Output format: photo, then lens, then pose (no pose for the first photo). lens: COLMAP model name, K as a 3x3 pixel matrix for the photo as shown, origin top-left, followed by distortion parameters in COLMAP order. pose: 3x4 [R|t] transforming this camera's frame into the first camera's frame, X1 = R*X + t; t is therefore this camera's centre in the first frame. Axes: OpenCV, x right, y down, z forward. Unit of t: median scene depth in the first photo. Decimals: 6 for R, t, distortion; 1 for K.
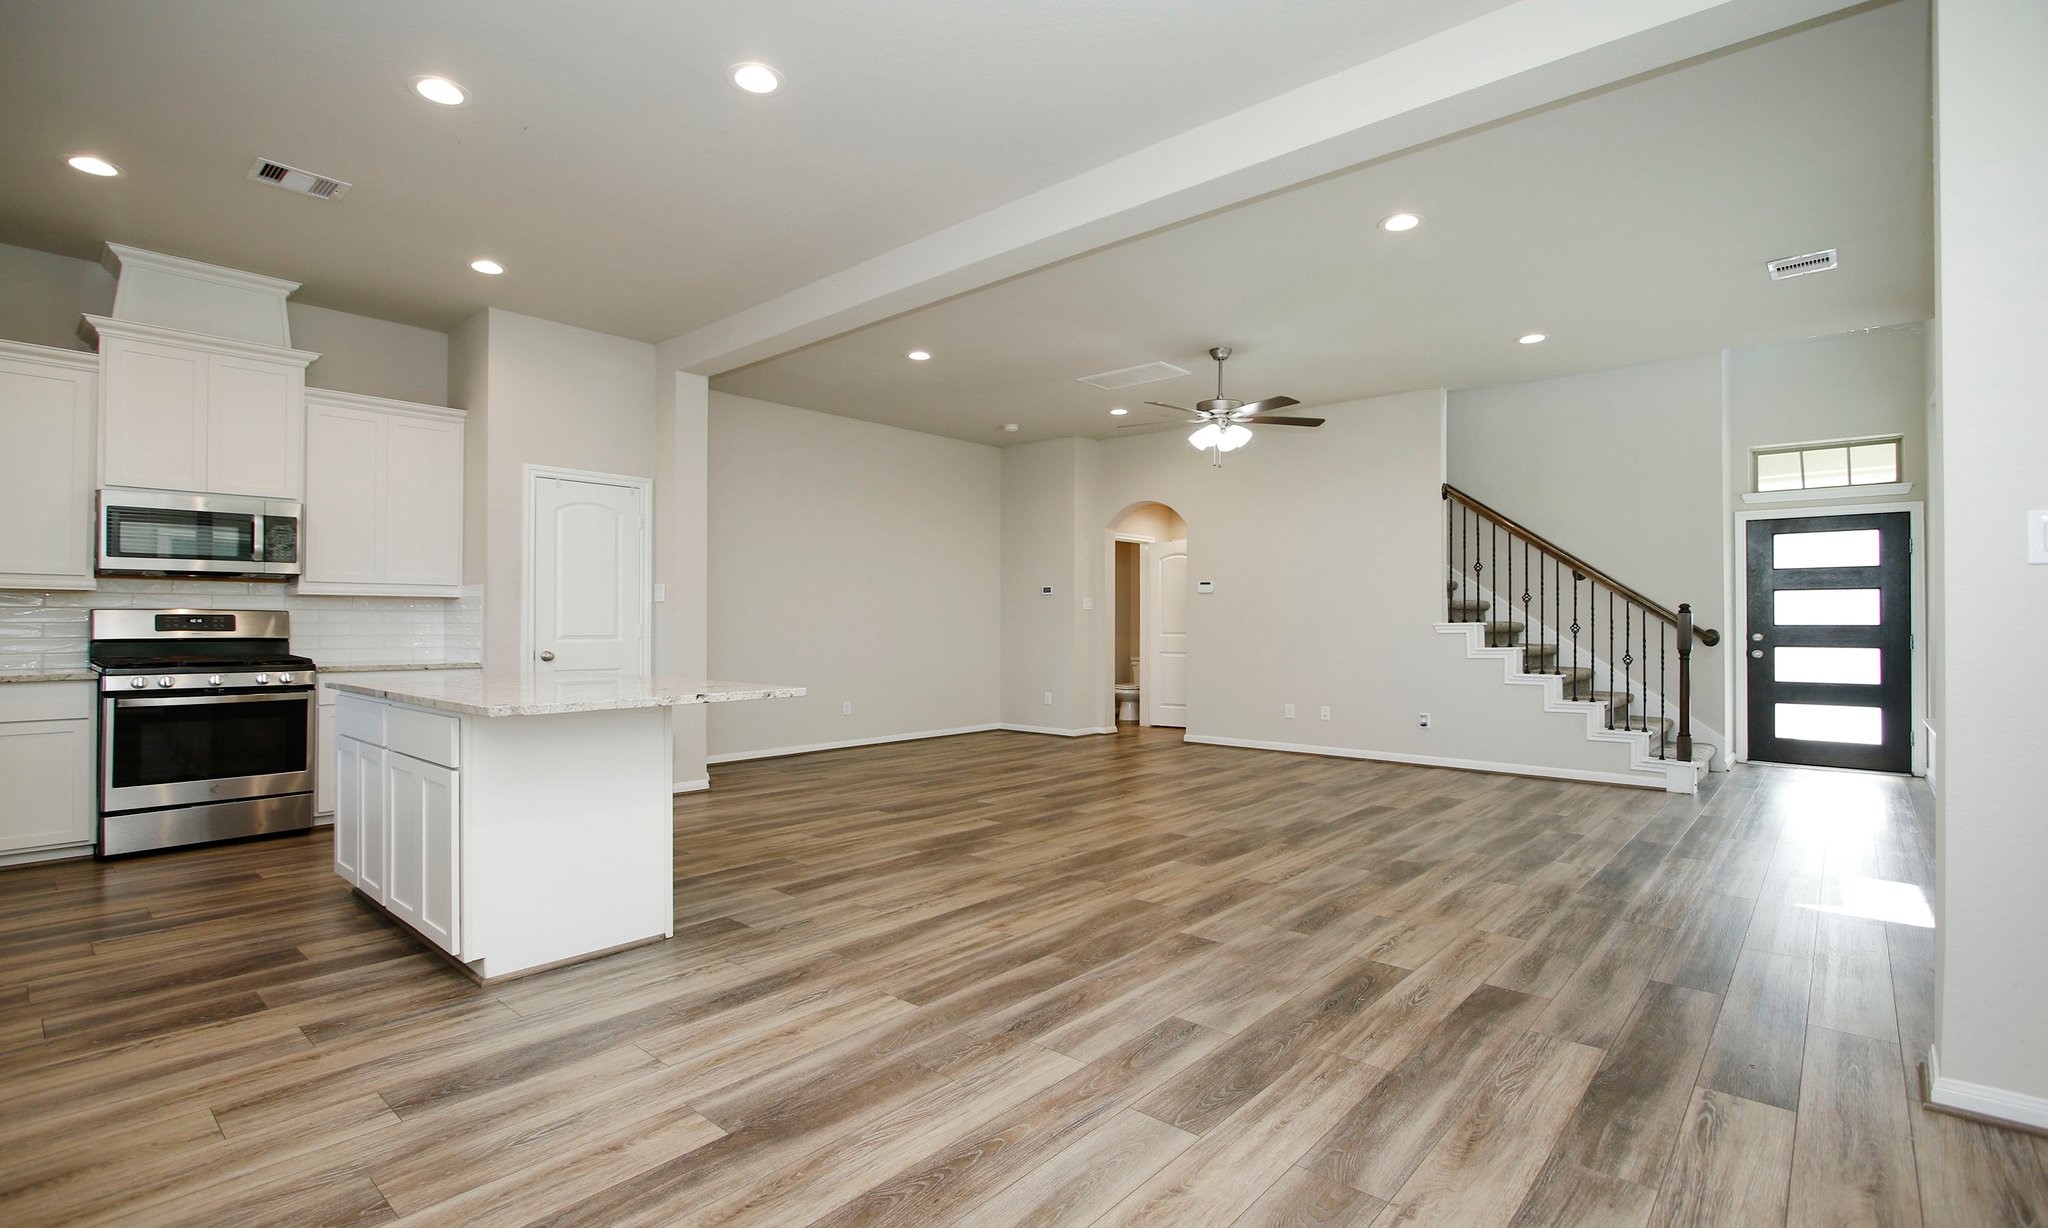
lens RADIAL K [[950.1, 0, 1027.4], [0, 950.1, 618.9], [0, 0, 1]] dist [-0.016124, -0.000125]
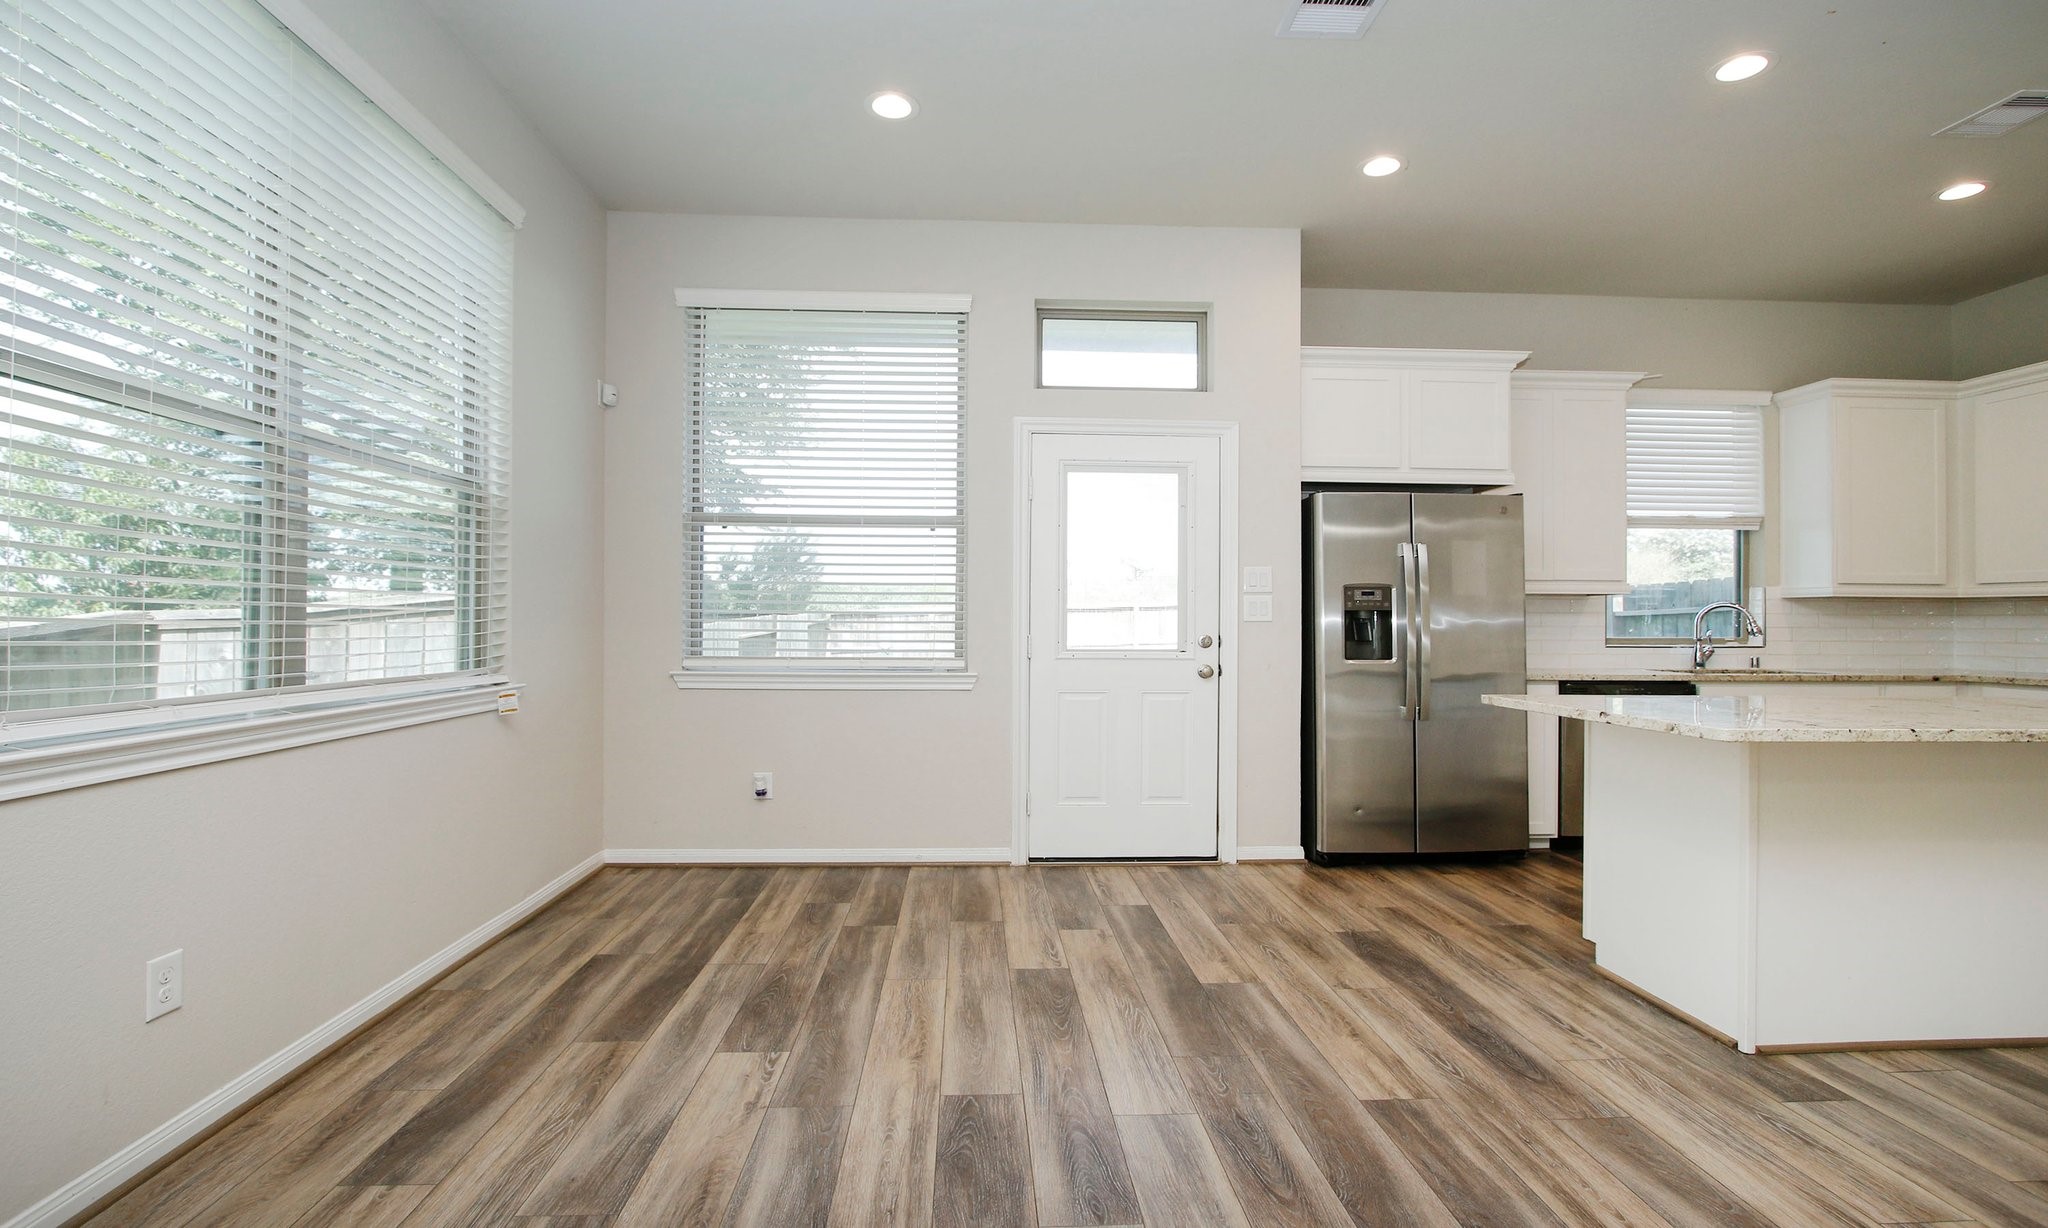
lens RADIAL K [[950.1, 0, 1021.9], [0, 950.1, 617.2], [0, 0, 1]] dist [-0.016124, -0.000125]
pose [[-0.714814, -0.009080, -0.699256, 0.641808], [-0.004560, 0.999955, -0.008323, 0.006314], [0.699300, -0.002761, -0.714823, 1.341735]]
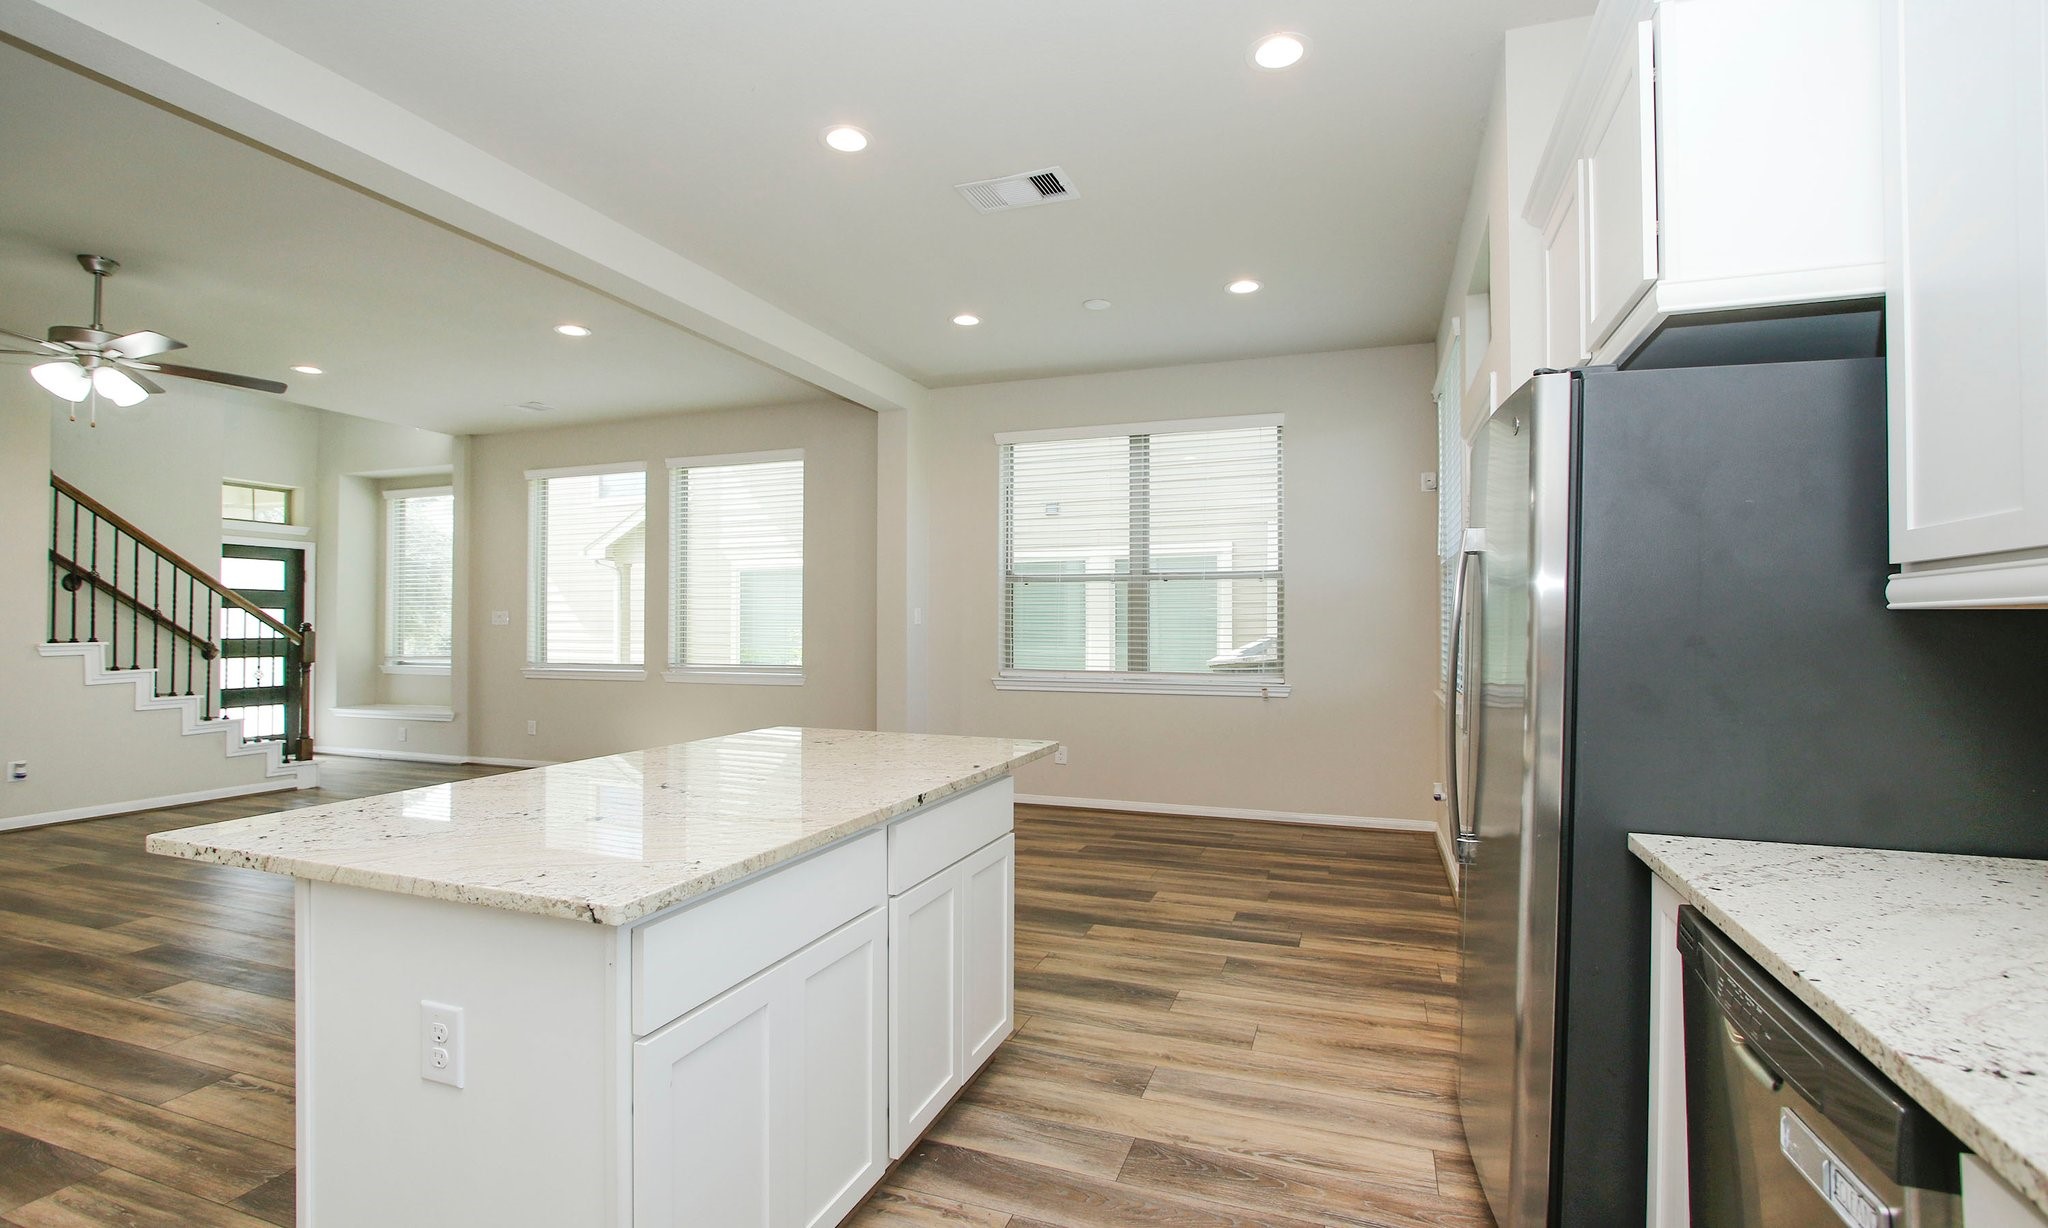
lens RADIAL K [[950.1, 0, 1017.8], [0, 950.1, 616.4], [0, 0, 1]] dist [-0.016124, -0.000125]
pose [[-0.363960, 0.004277, 0.931405, -1.503067], [-0.005853, 0.999959, -0.006879, -0.046785], [-0.931396, -0.007955, -0.363920, 1.354222]]
